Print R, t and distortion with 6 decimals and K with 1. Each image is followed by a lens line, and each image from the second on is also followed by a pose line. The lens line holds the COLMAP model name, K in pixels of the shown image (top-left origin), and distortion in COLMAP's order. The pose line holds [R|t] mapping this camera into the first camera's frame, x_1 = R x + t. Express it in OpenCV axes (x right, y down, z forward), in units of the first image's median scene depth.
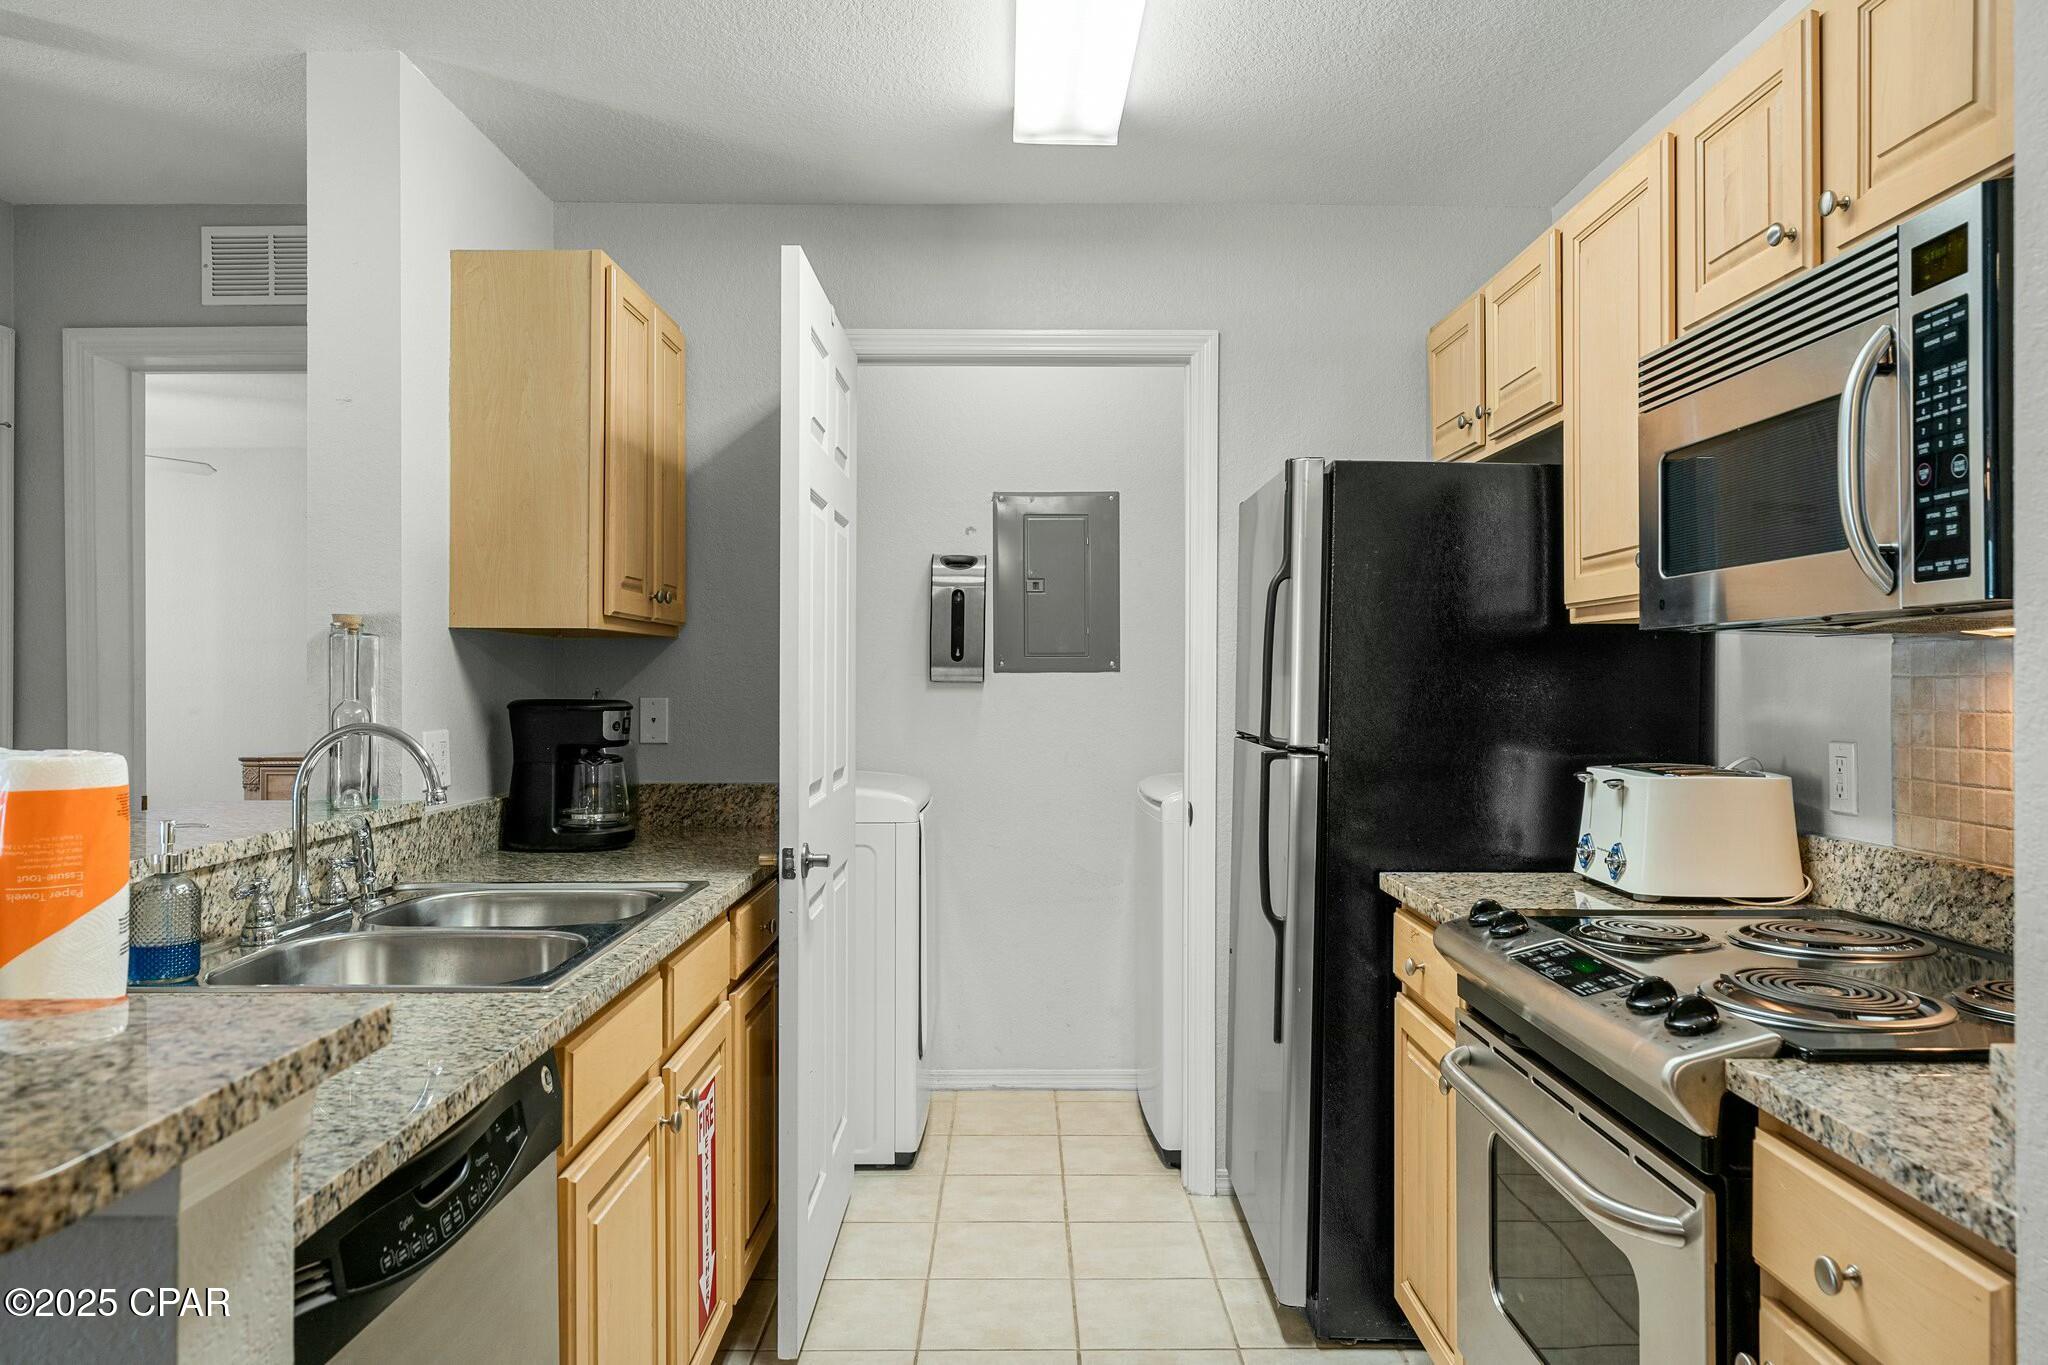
lens RADIAL K [[1383.7, 0, 1031.7], [0, 1383.7, 675.0], [0, 0, 1]] dist [0.005733, 0.001116]
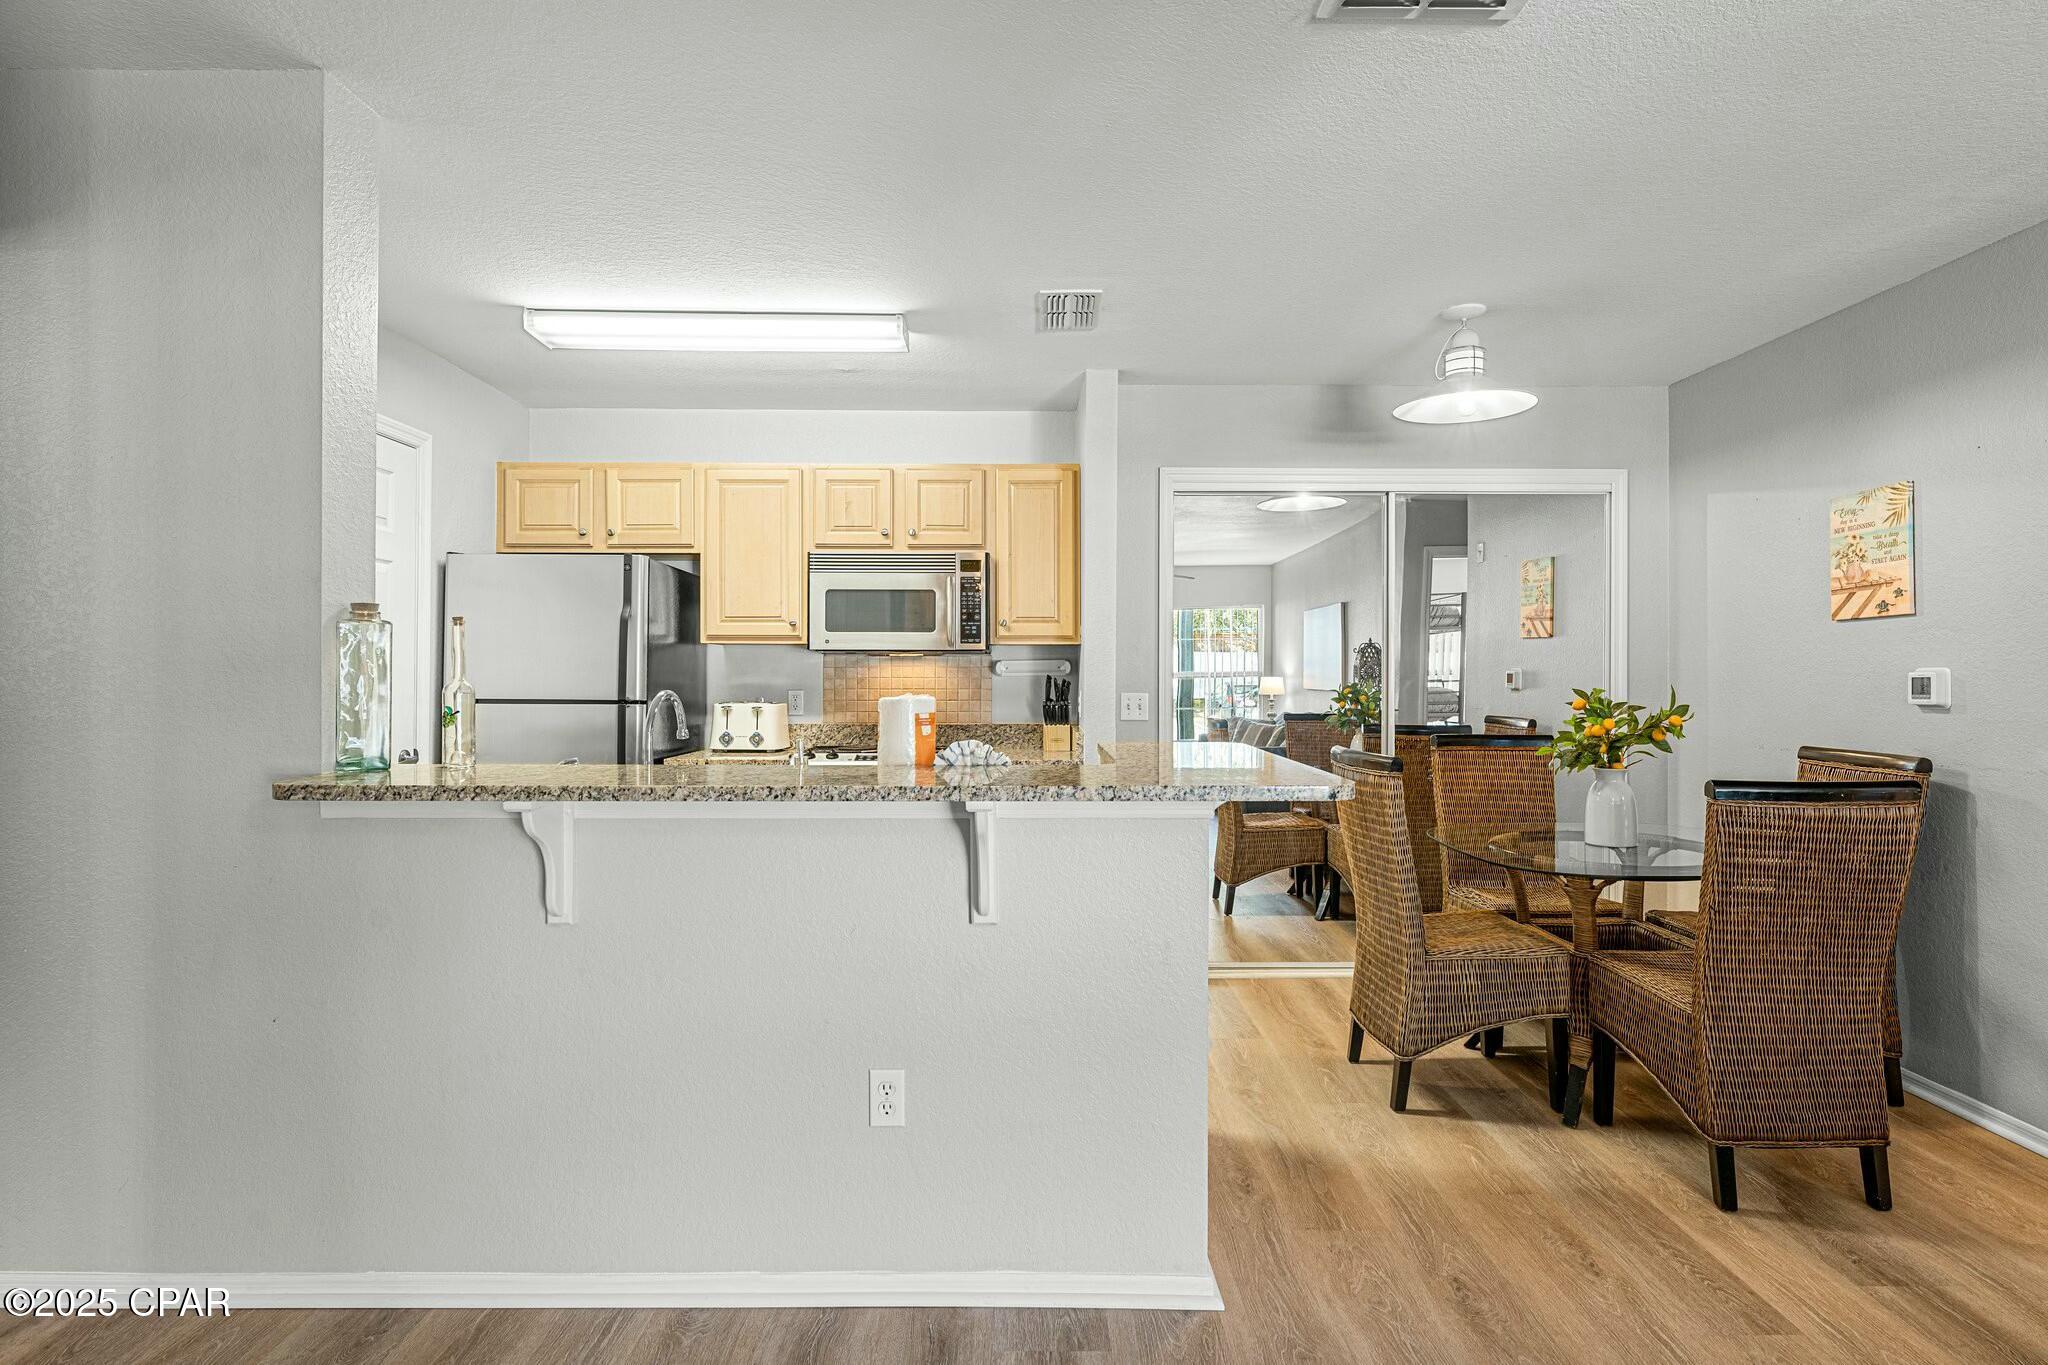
lens RADIAL K [[1034.2, 0, 1028.3], [0, 1034.2, 672.1], [0, 0, 1]] dist [-0.000028, -0.001466]
pose [[-0.009207, 0.001353, 0.999957, -2.123018], [-0.004135, 0.999990, -0.001391, 0.018272], [-0.999949, -0.004147, -0.009201, 0.749282]]
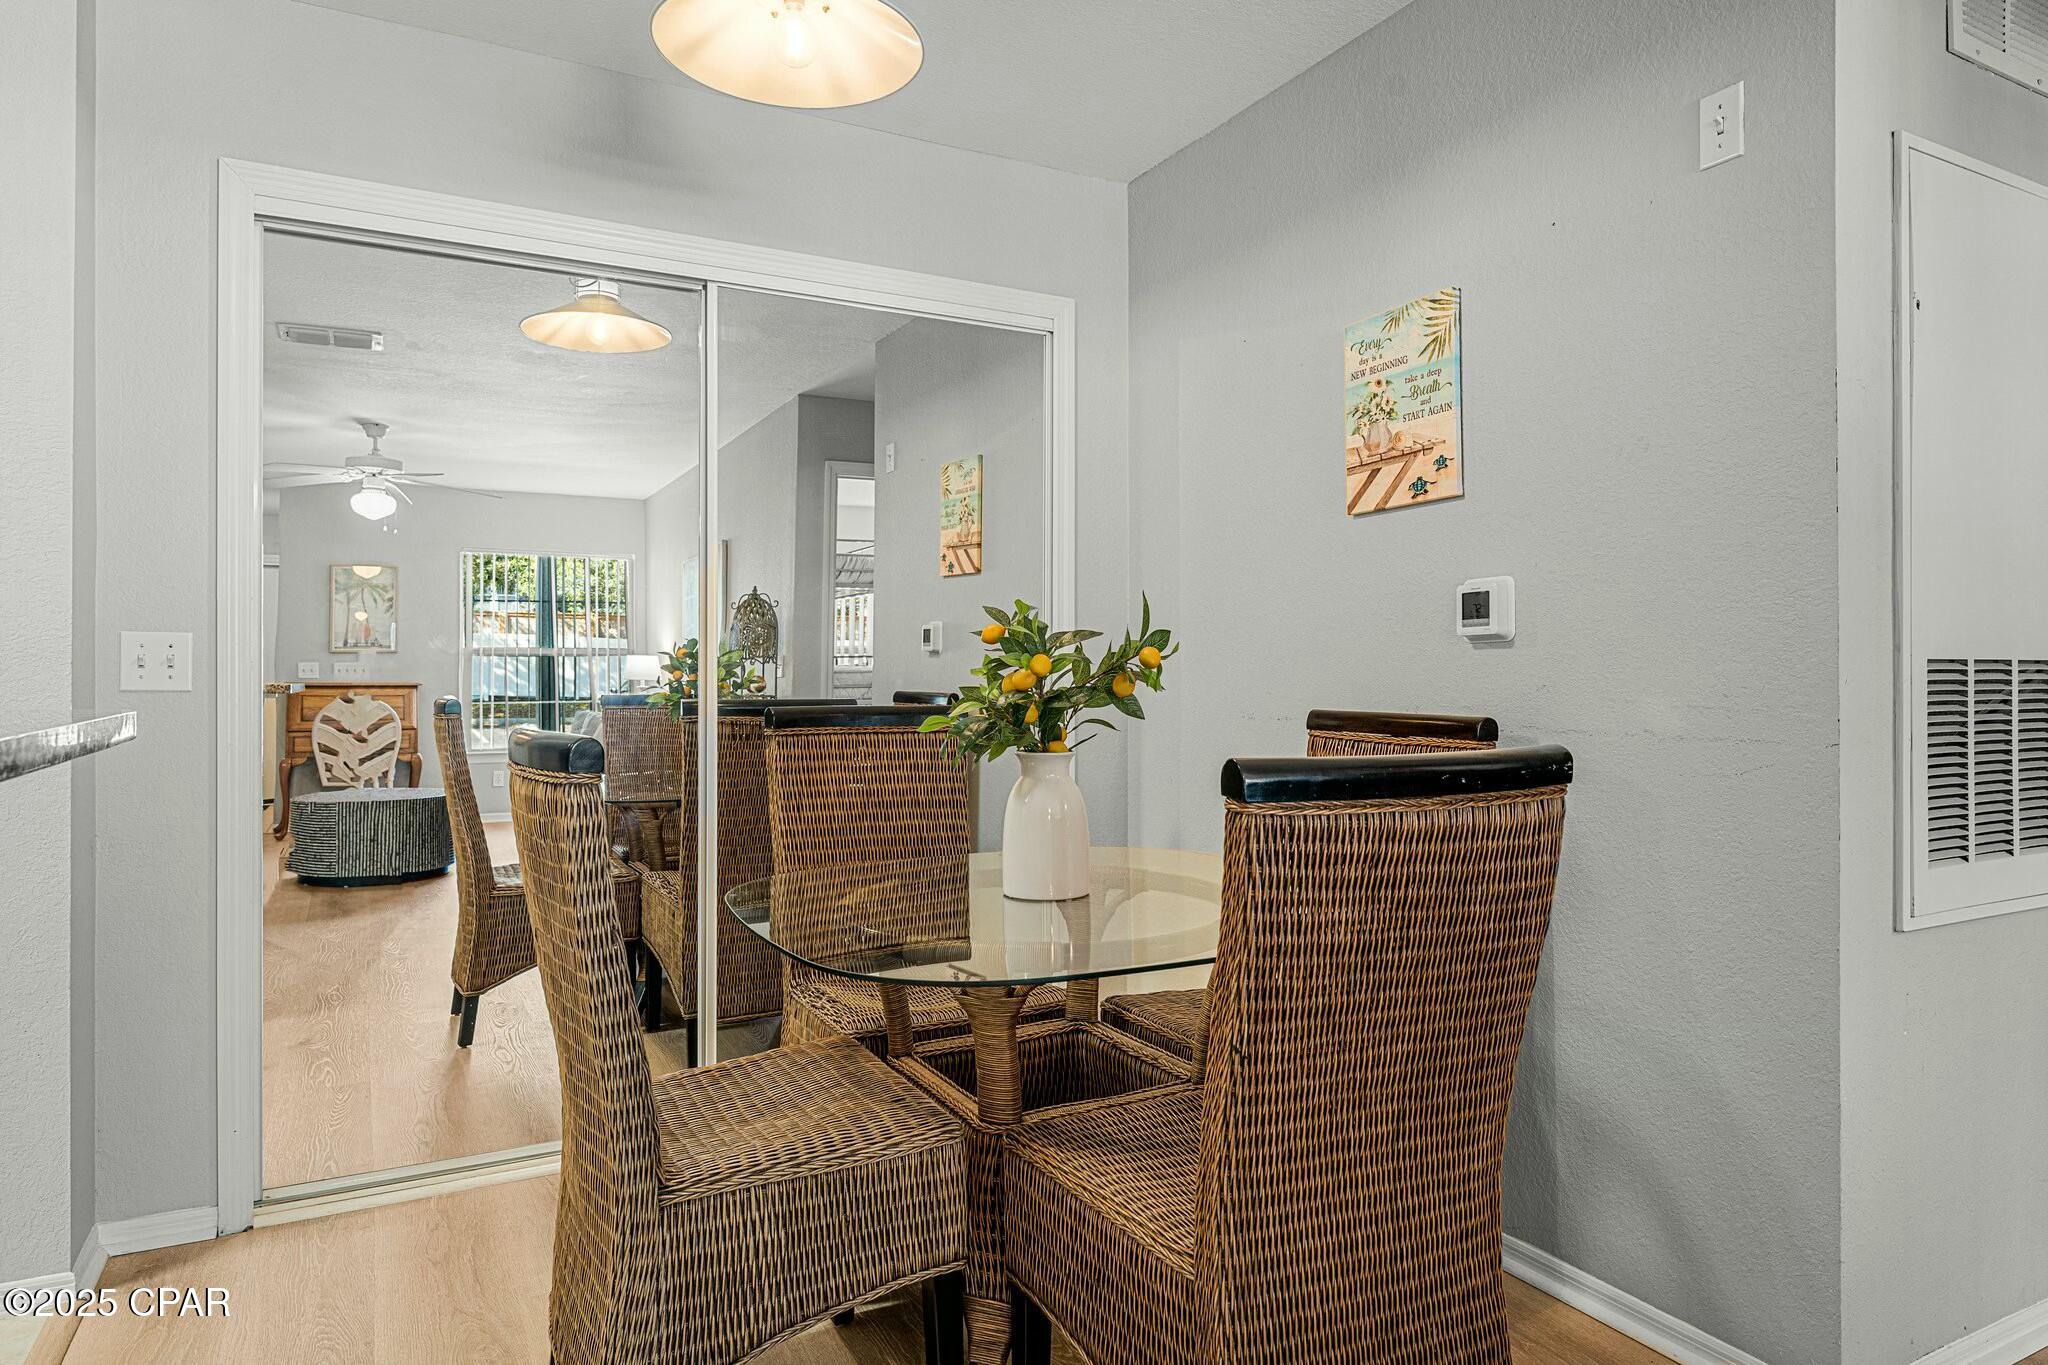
lens RADIAL K [[1218.1, 0, 1021.0], [0, 1218.1, 663.5], [0, 0, 1]] dist [-0.001346, -0.001599]
pose [[-0.467971, 0.007527, 0.883712, -1.237506], [-0.002494, 0.999948, -0.009838, 0.117448], [-0.883740, -0.006808, -0.467928, 0.217667]]
